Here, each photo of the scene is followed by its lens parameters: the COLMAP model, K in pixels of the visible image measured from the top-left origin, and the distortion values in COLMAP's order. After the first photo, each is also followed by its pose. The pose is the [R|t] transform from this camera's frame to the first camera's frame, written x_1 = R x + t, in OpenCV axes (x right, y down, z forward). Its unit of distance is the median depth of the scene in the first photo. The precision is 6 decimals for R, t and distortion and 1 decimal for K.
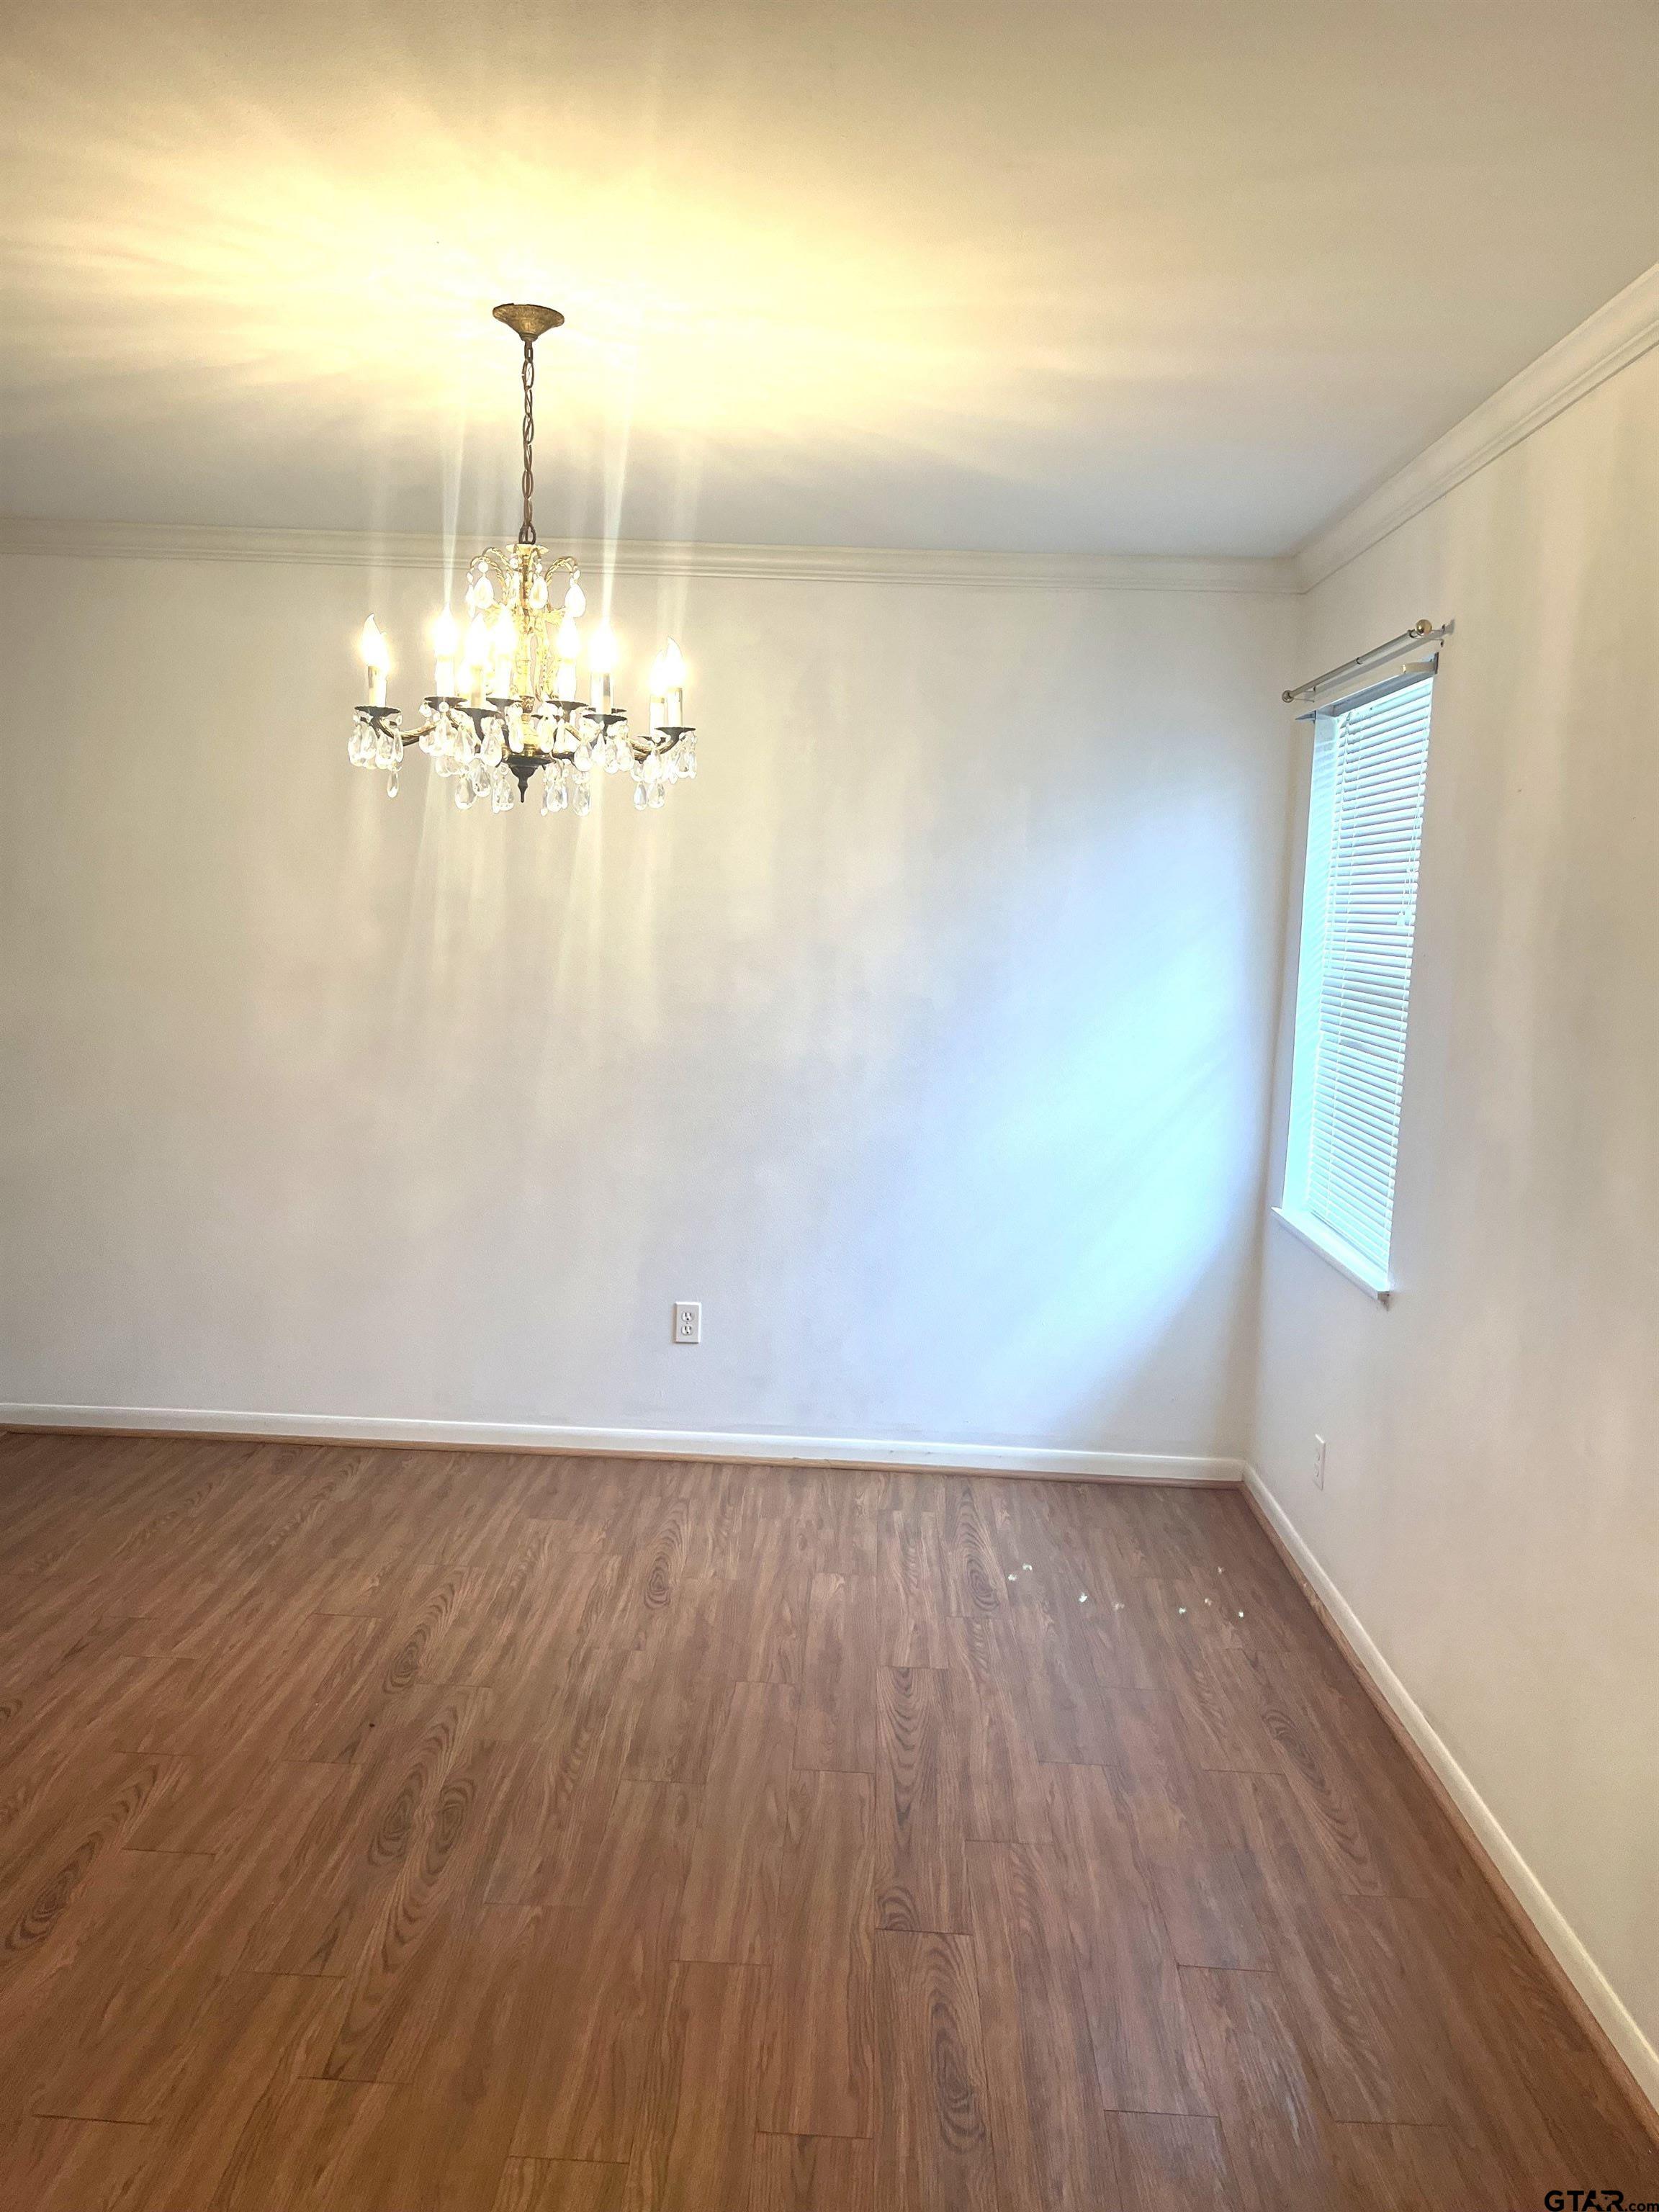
lens RADIAL K [[1677.8, 0, 854.2], [0, 1677.8, 1116.8], [0, 0, 1]] dist [0.059818, -0.083009]
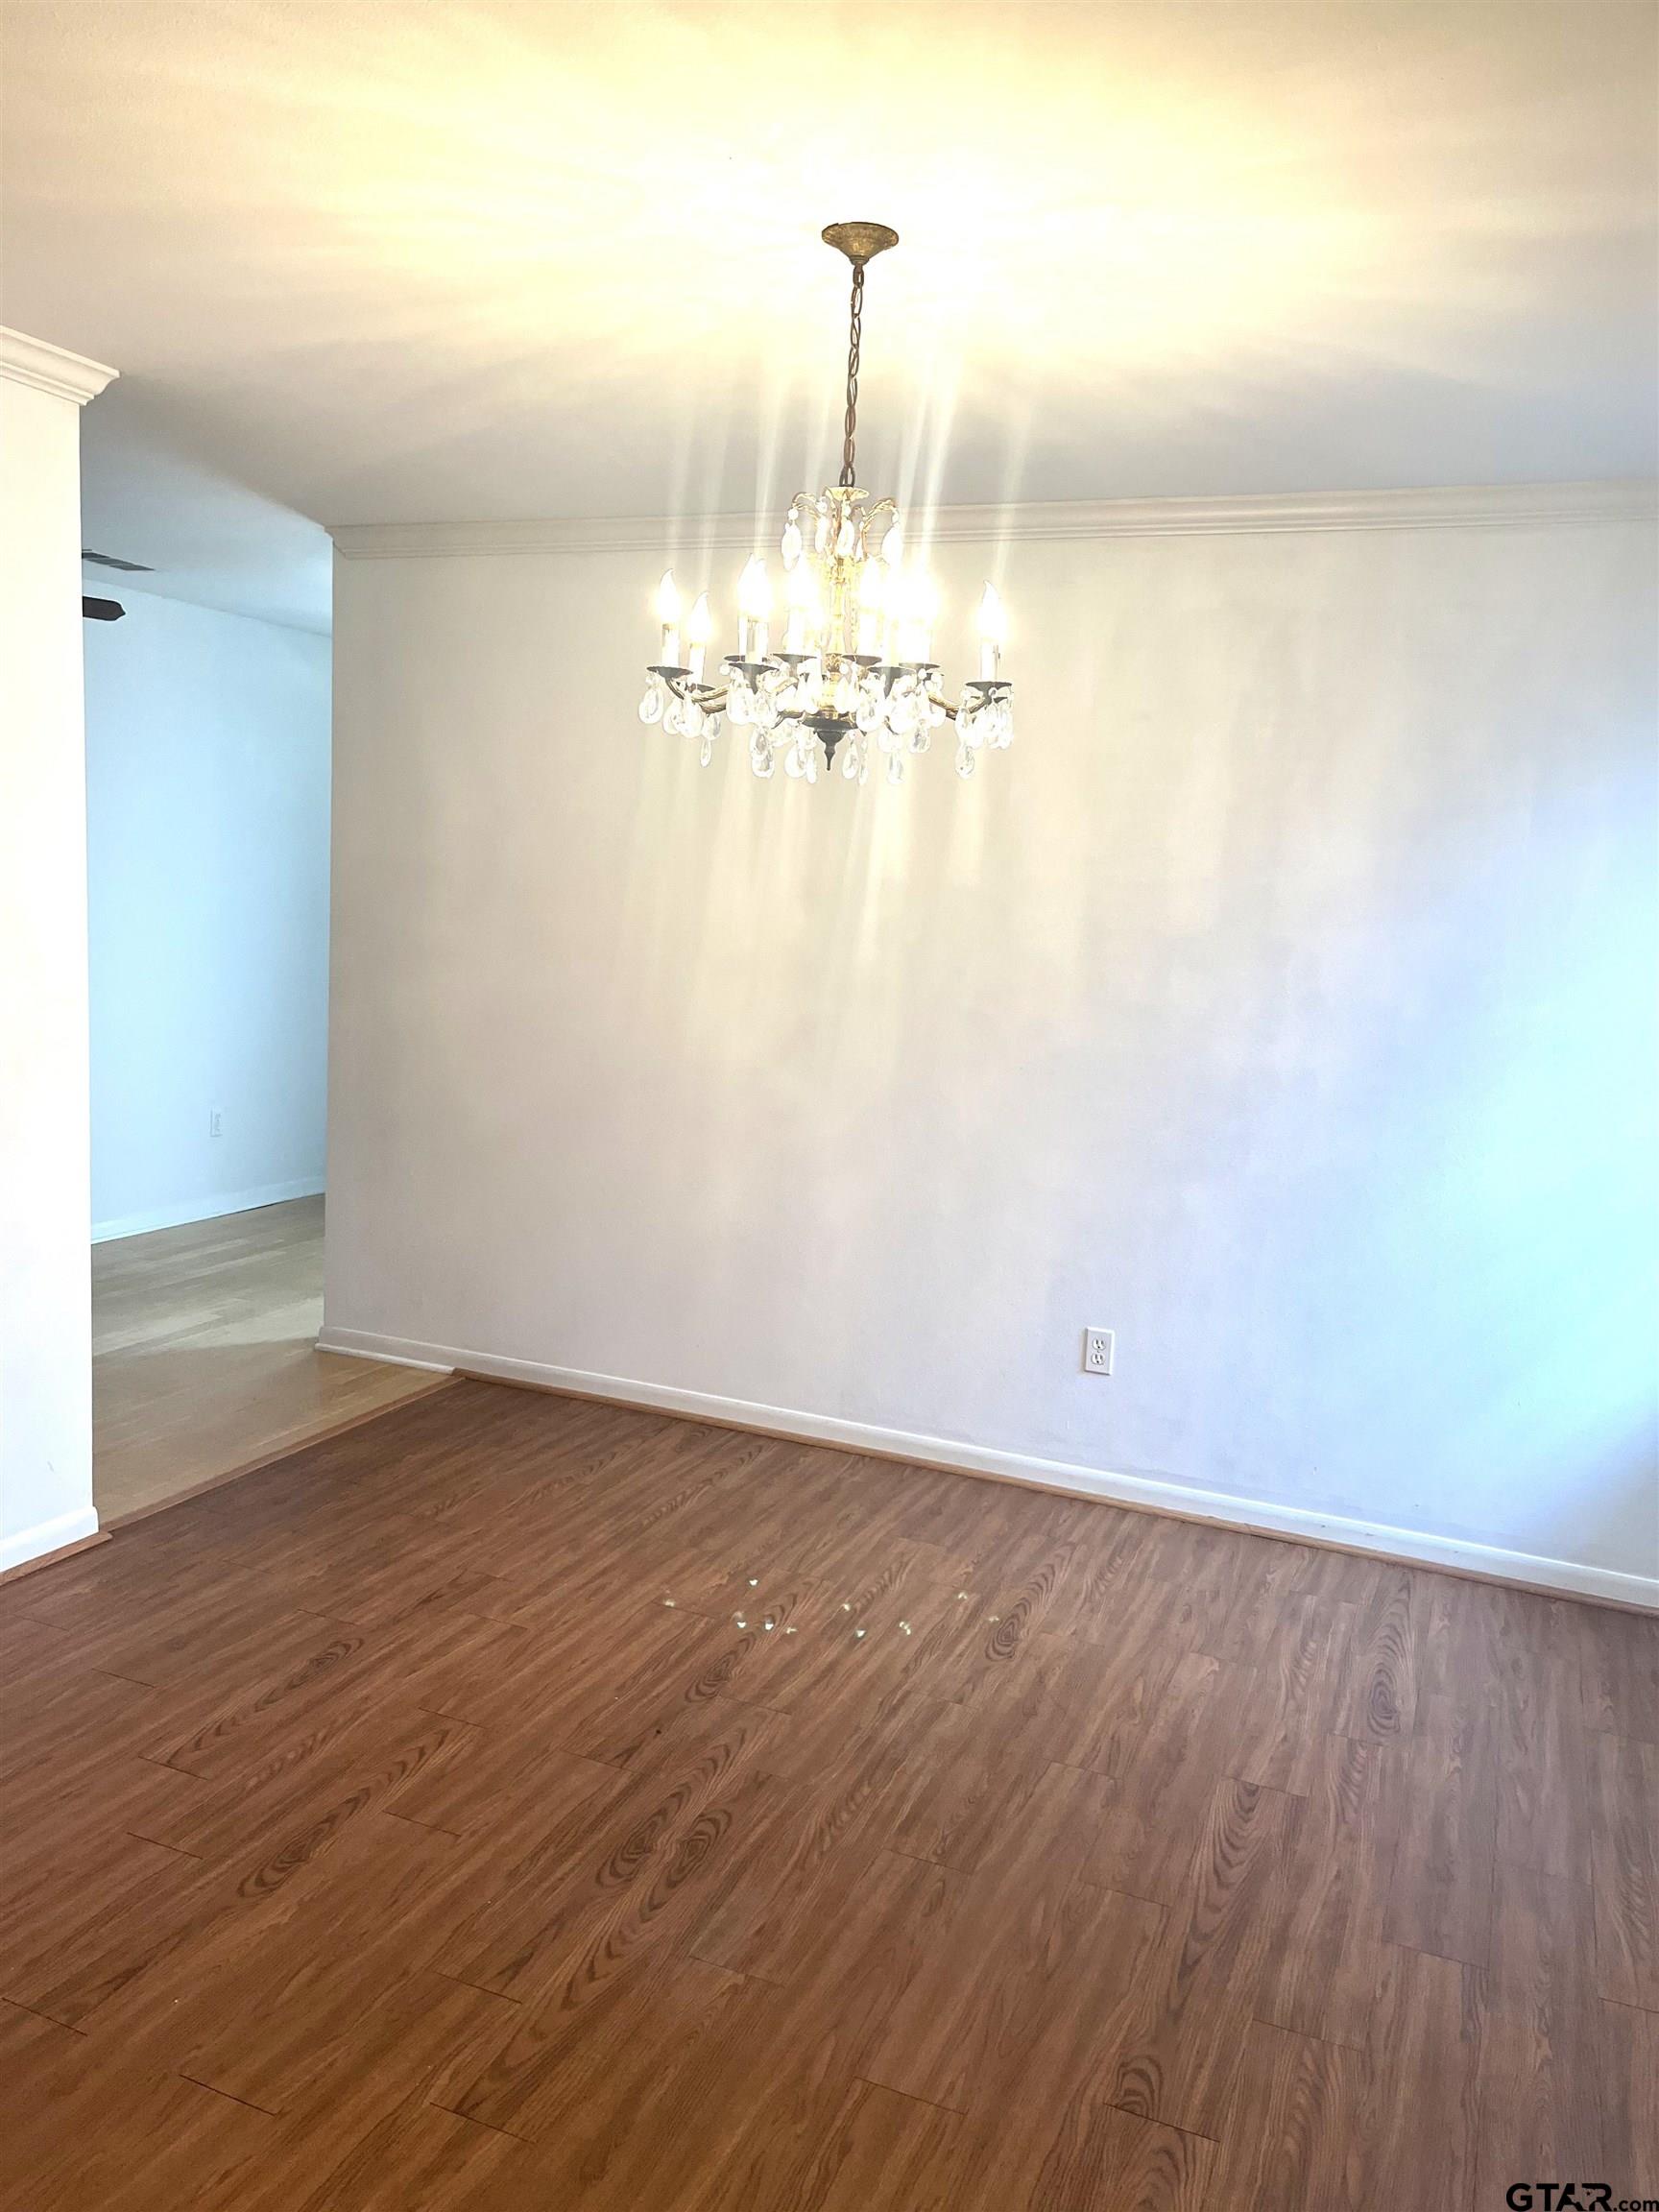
lens RADIAL K [[1677.8, 0, 827.4], [0, 1677.8, 1106.5], [0, 0, 1]] dist [0.059818, -0.083009]
pose [[0.930283, 0.062851, -0.361418, 0.130586], [-0.066590, 0.997778, 0.002116, -0.004012], [0.360748, 0.022099, 0.932401, 0.130050]]
